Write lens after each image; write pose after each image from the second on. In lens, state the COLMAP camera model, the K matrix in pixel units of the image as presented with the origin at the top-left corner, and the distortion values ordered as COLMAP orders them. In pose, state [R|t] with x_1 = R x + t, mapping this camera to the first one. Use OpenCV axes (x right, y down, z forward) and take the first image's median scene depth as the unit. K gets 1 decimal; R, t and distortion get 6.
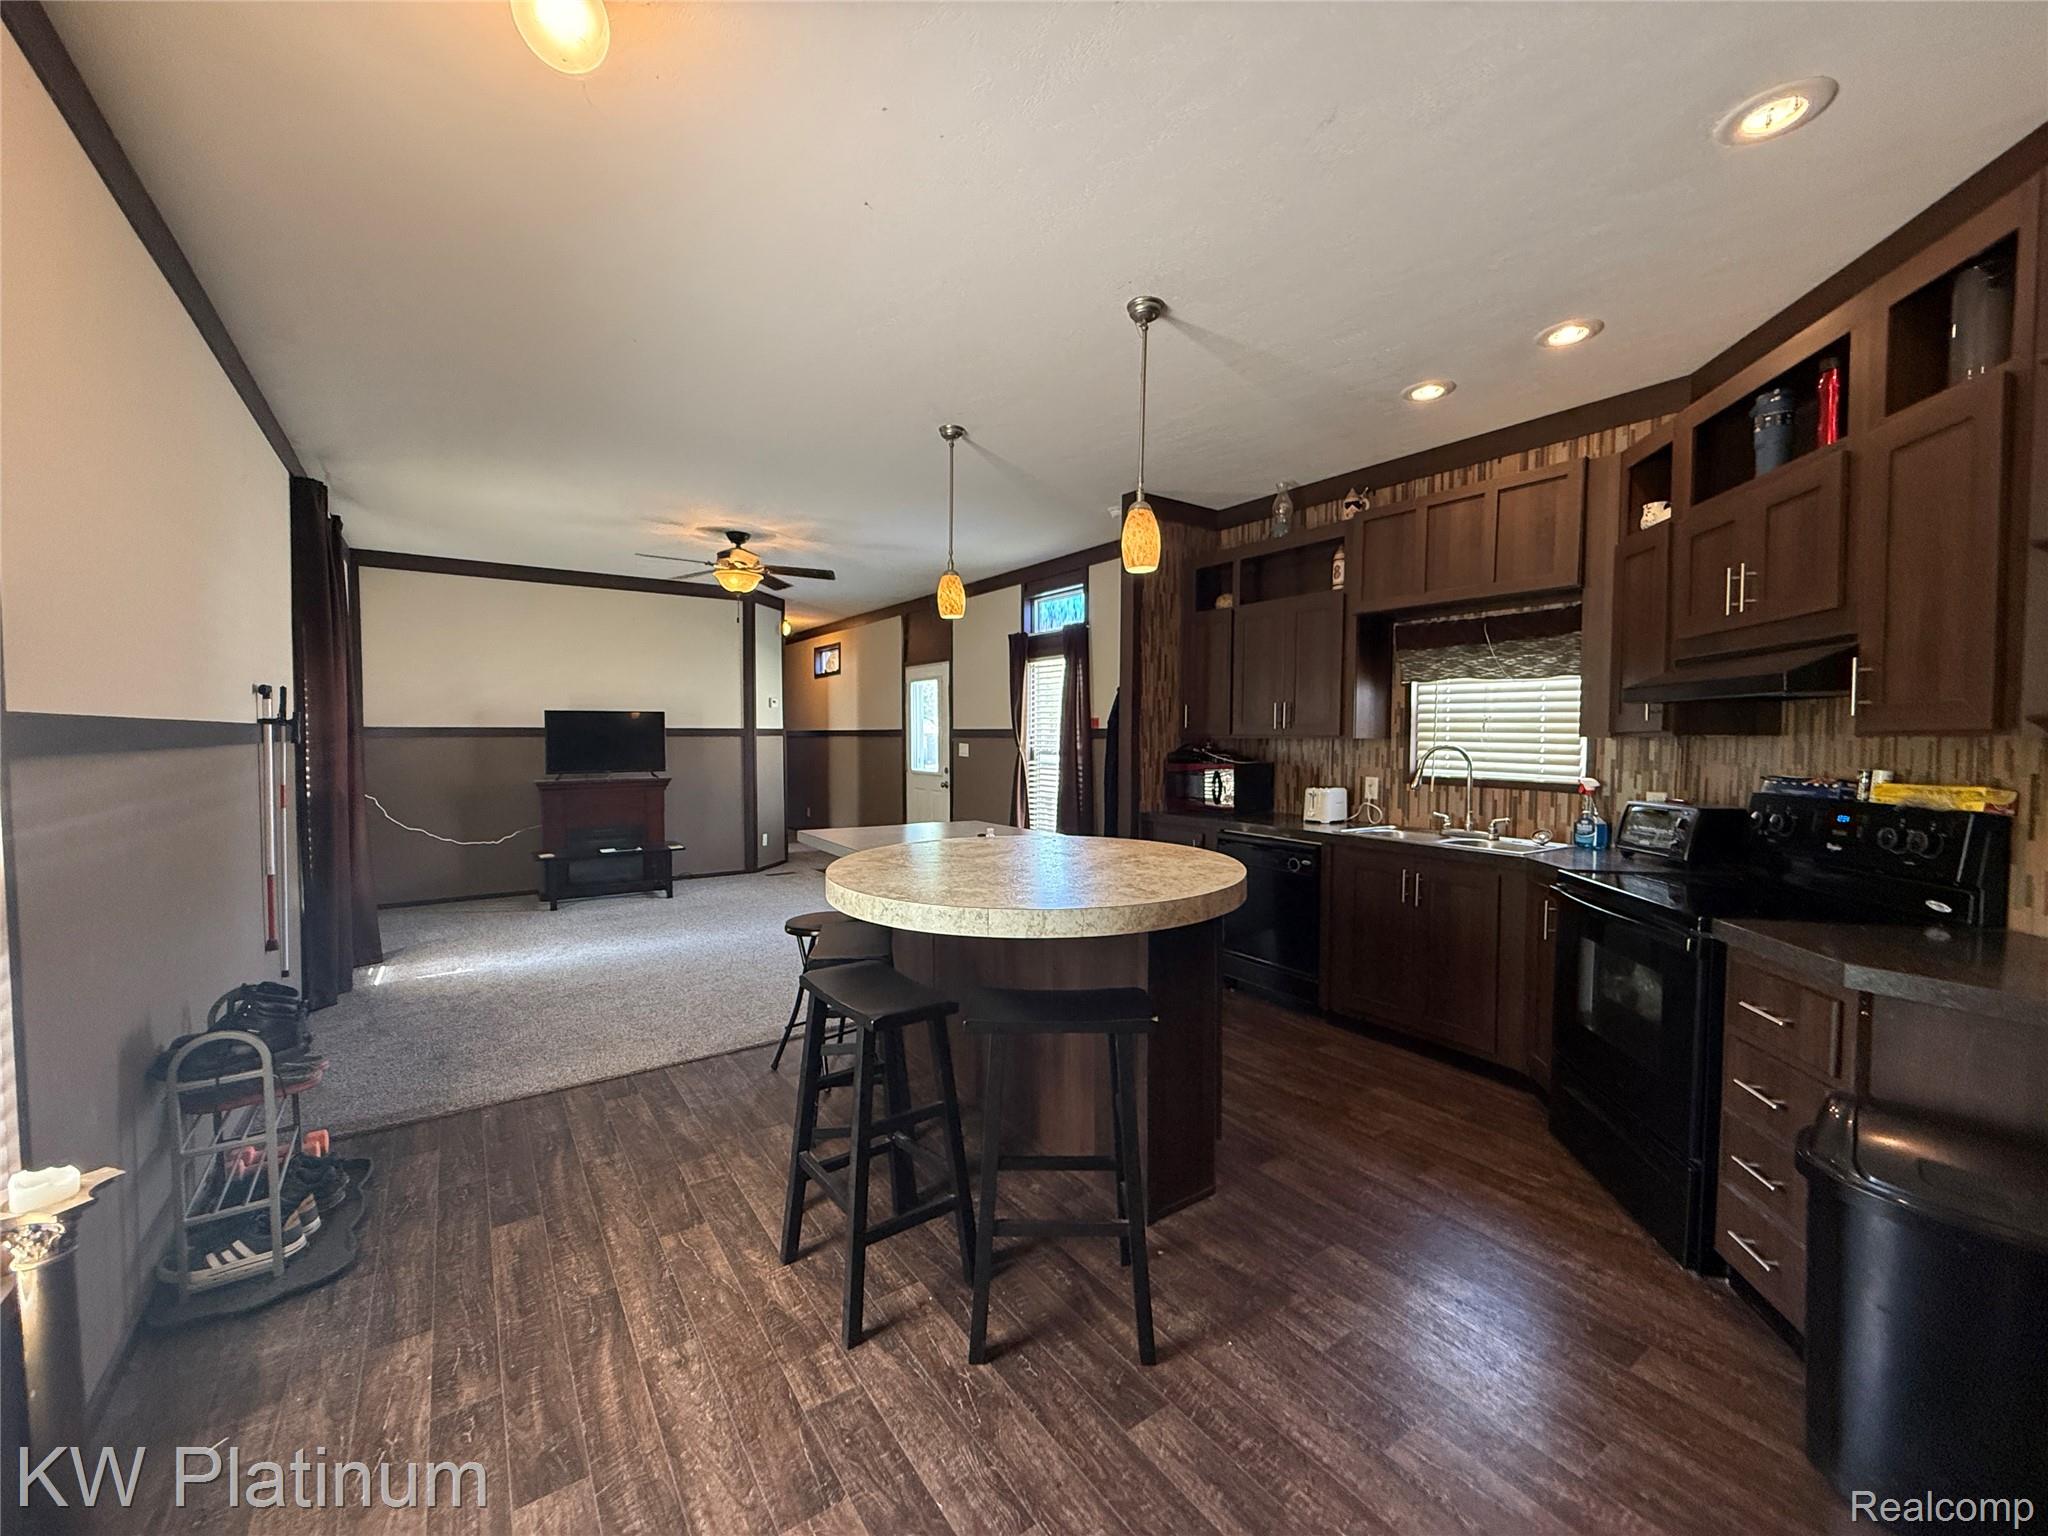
lens RADIAL K [[819.3, 0, 1020.0], [0, 819.3, 764.0], [0, 0, 1]] dist [0.000485, 0.000630]
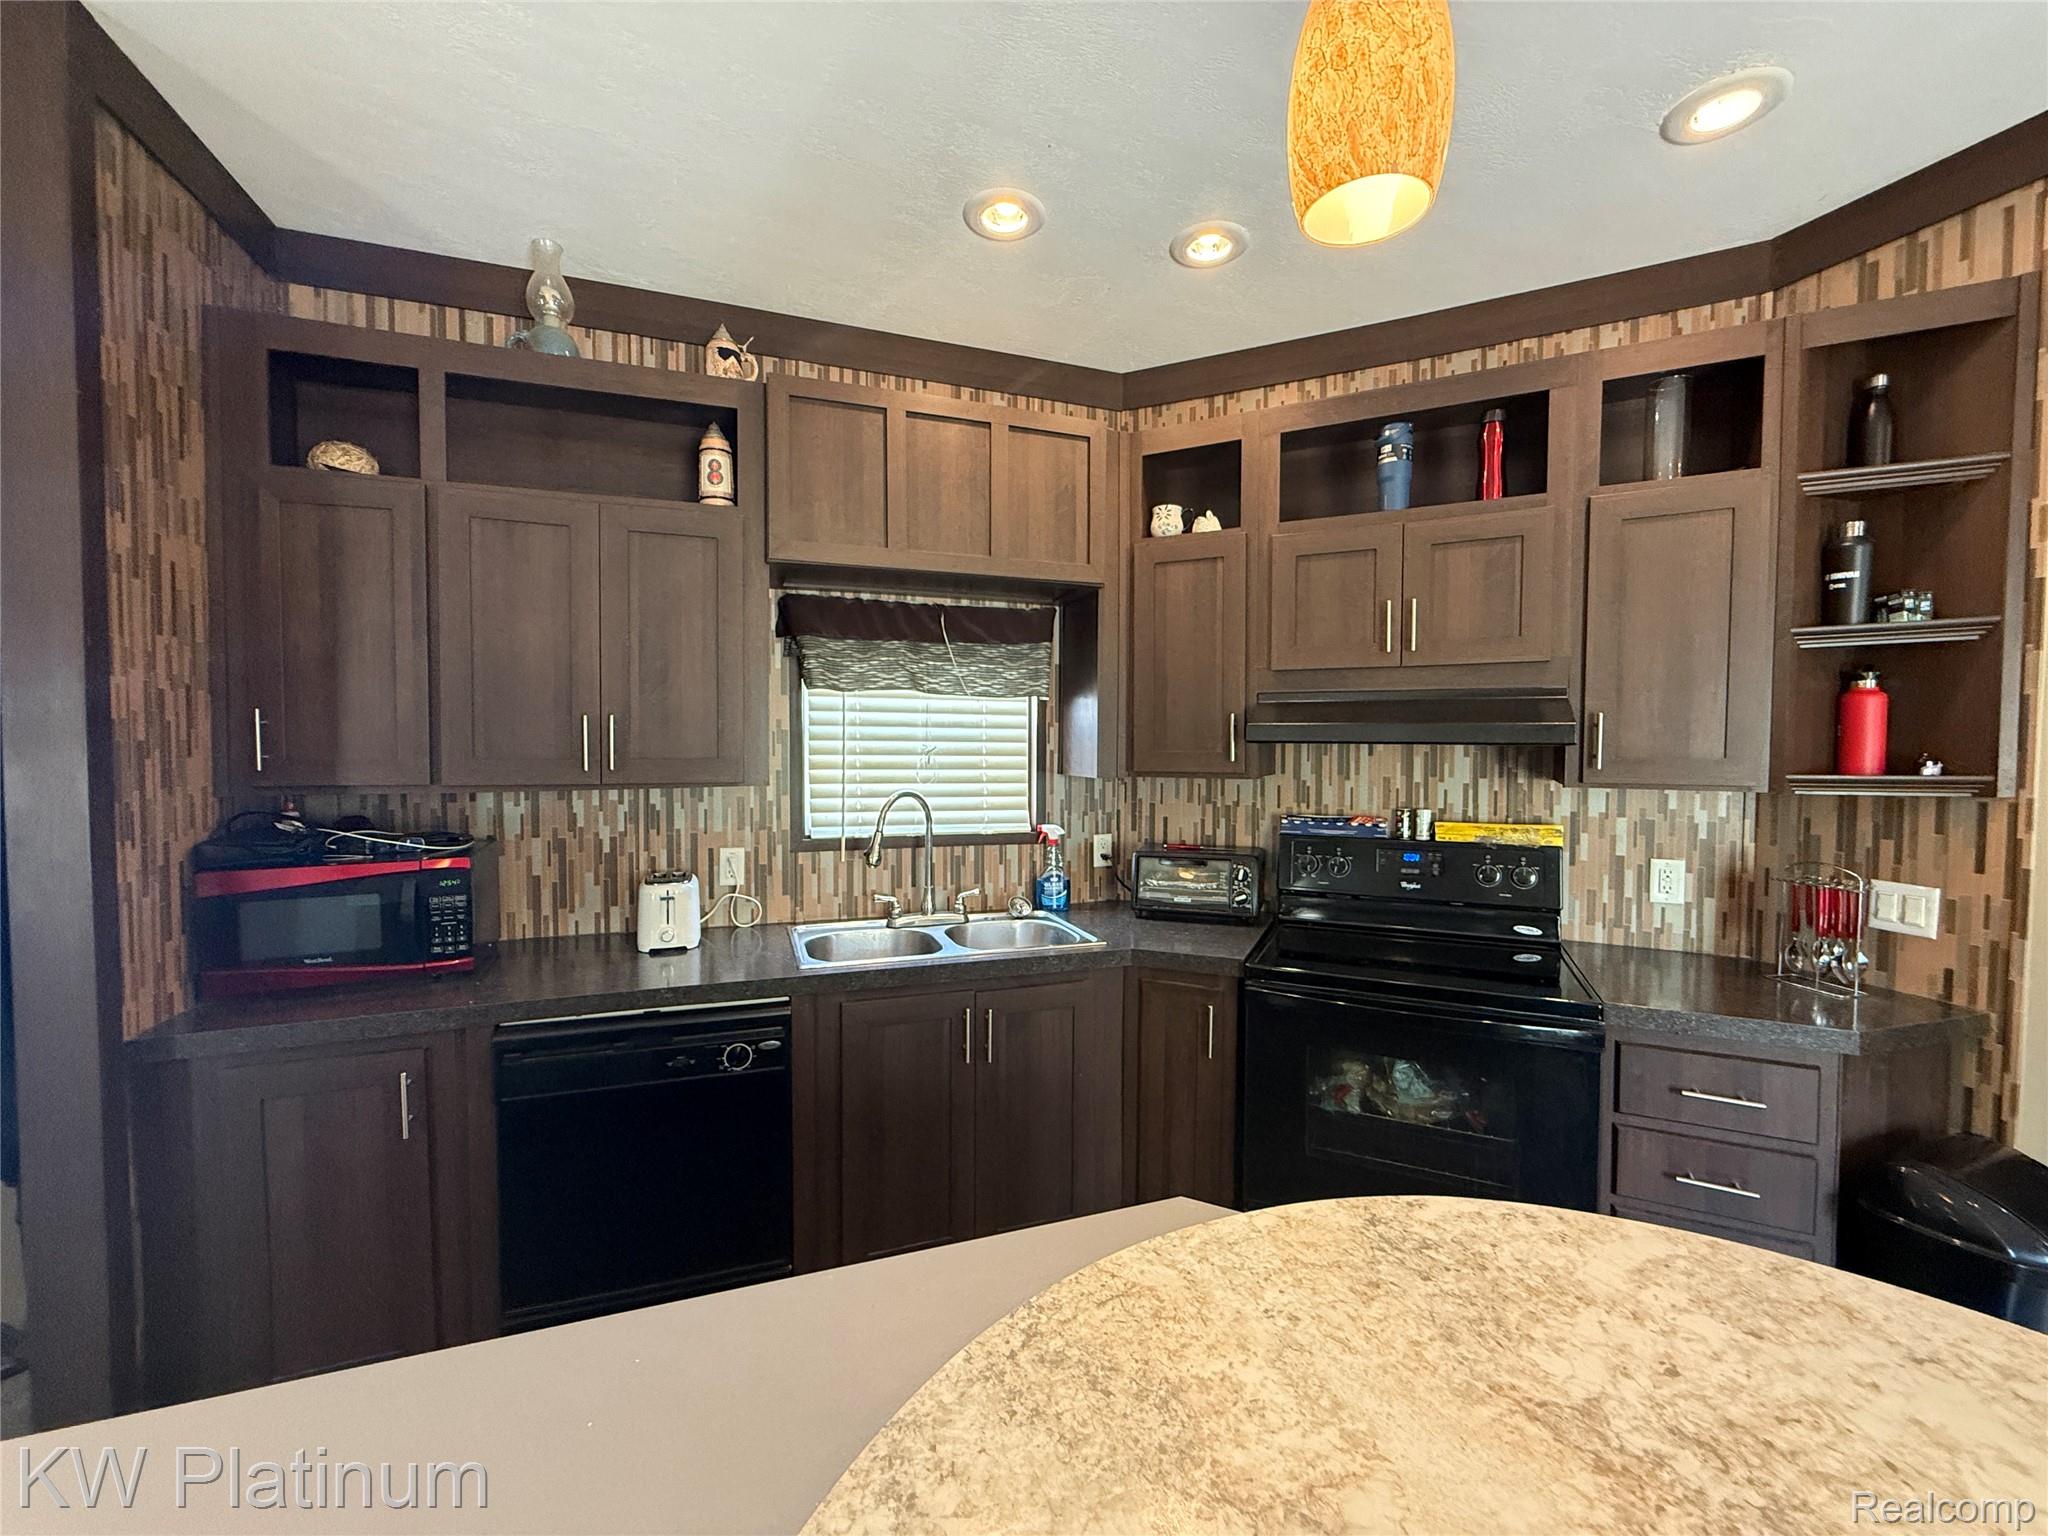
lens RADIAL K [[819.3, 0, 1025.6], [0, 819.3, 765.5], [0, 0, 1]] dist [0.000485, 0.000630]
pose [[0.261201, -0.039390, 0.964480, -0.075022], [0.030573, 0.999003, 0.032520, -0.055299], [-0.964800, 0.020993, 0.262145, 0.654334]]
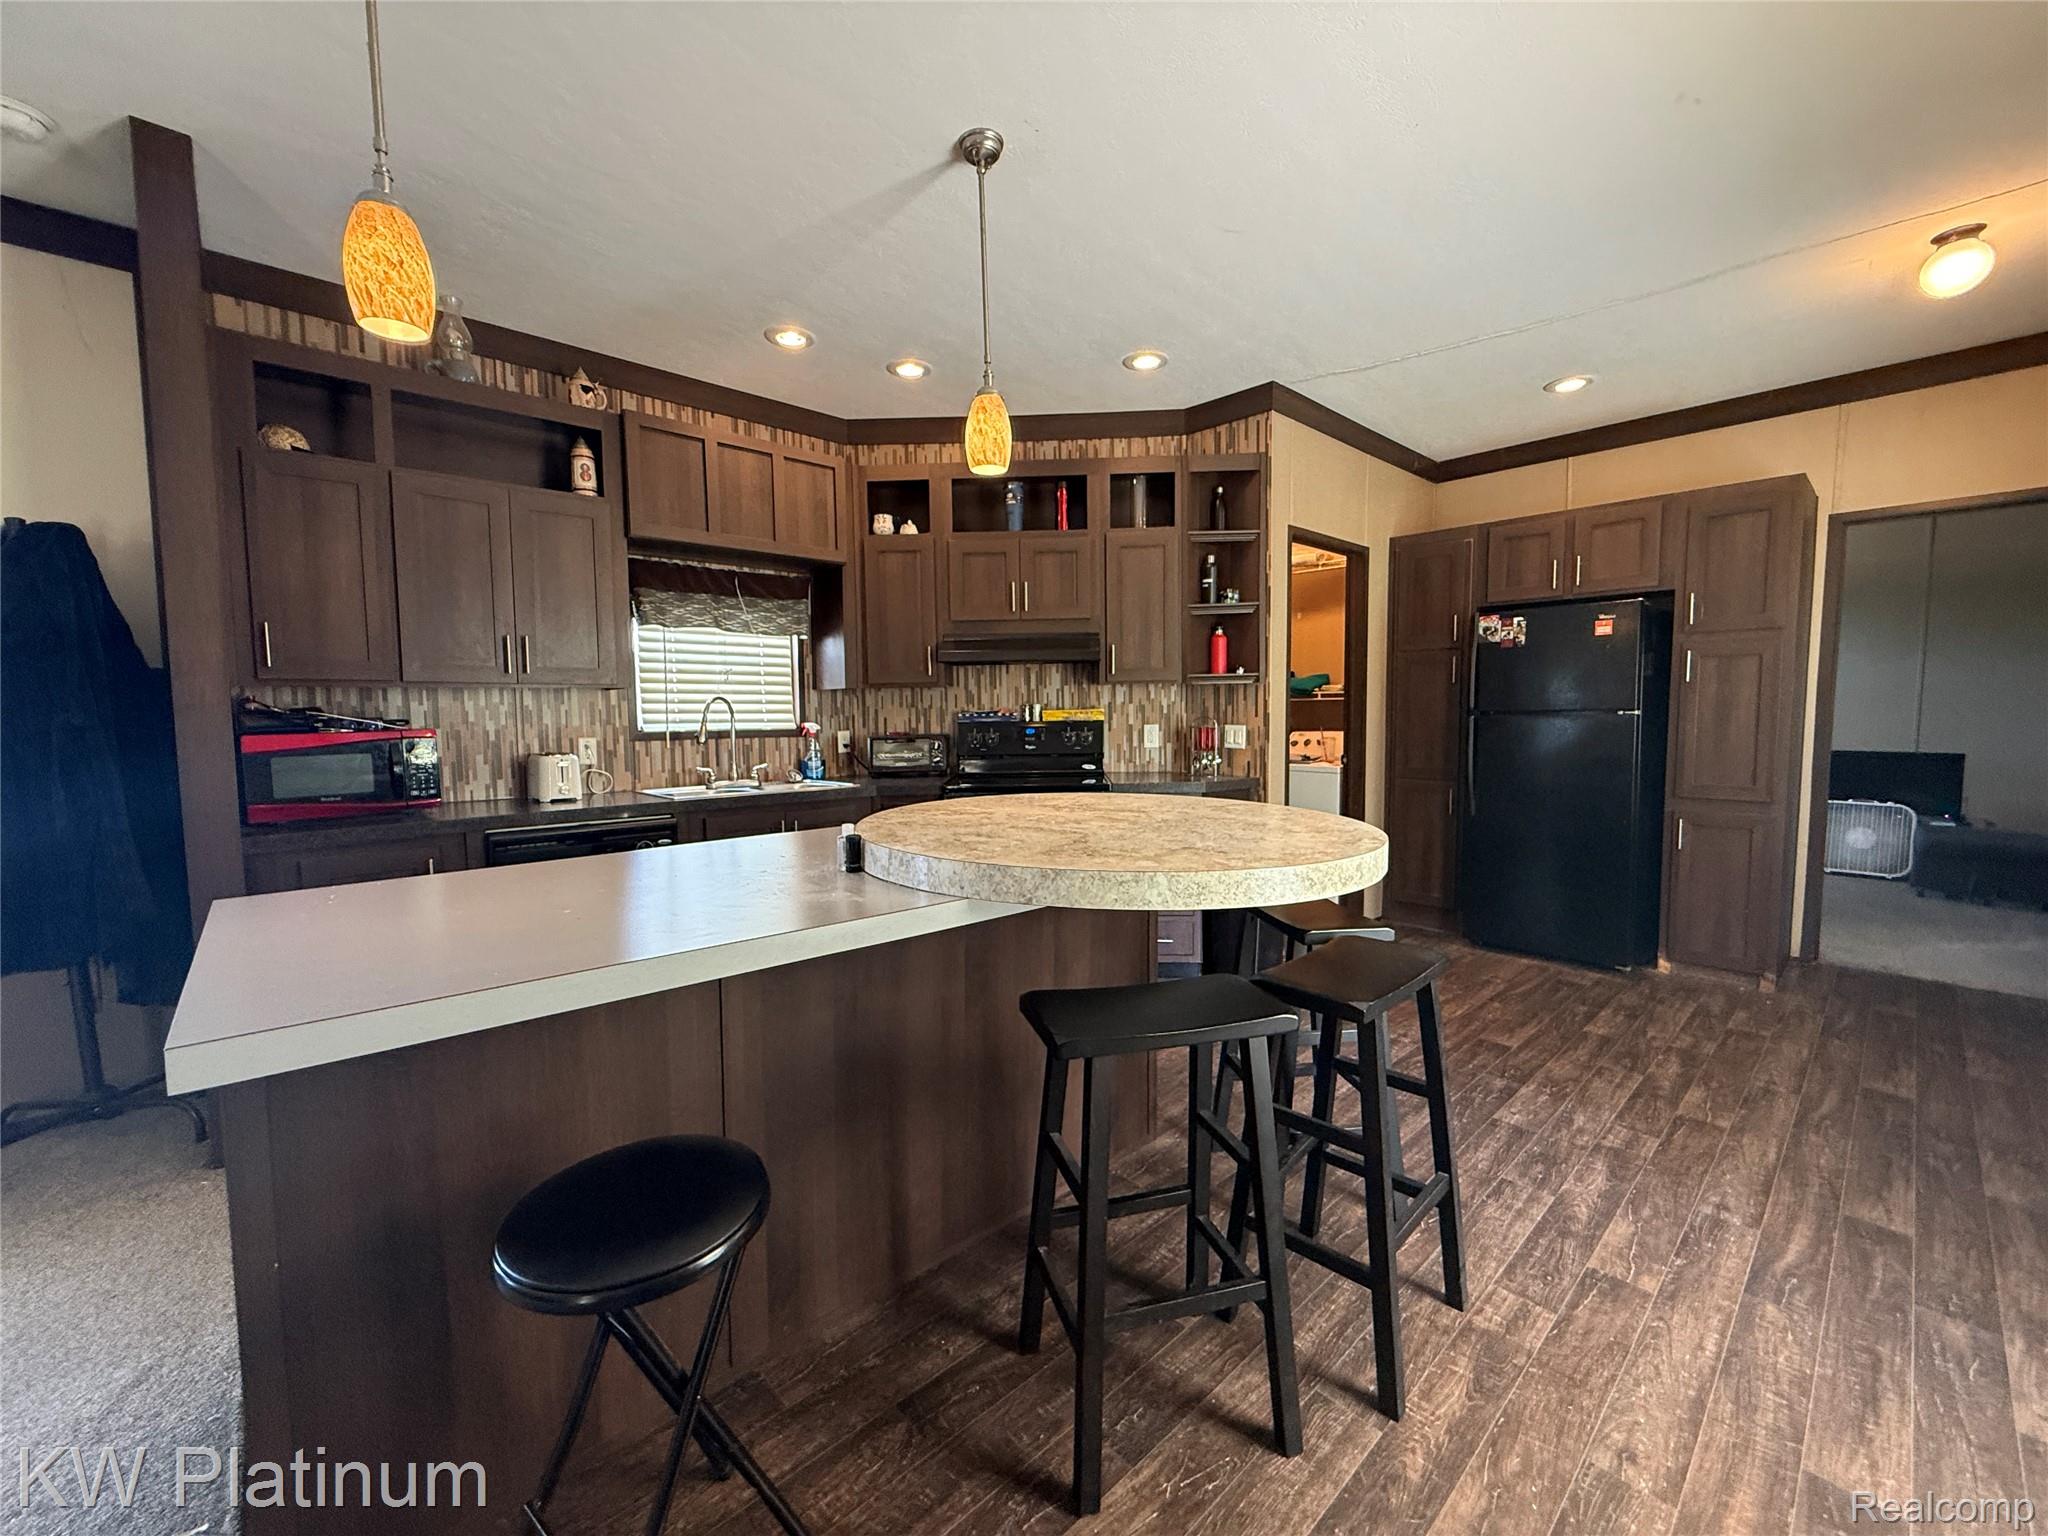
lens RADIAL K [[819.3, 0, 1024.4], [0, 819.3, 766.4], [0, 0, 1]] dist [0.000485, 0.000630]
pose [[-0.138079, -0.075353, 0.987551, -0.443589], [0.042666, 0.995723, 0.081942, -0.003594], [-0.989502, 0.053449, -0.134273, 0.689357]]
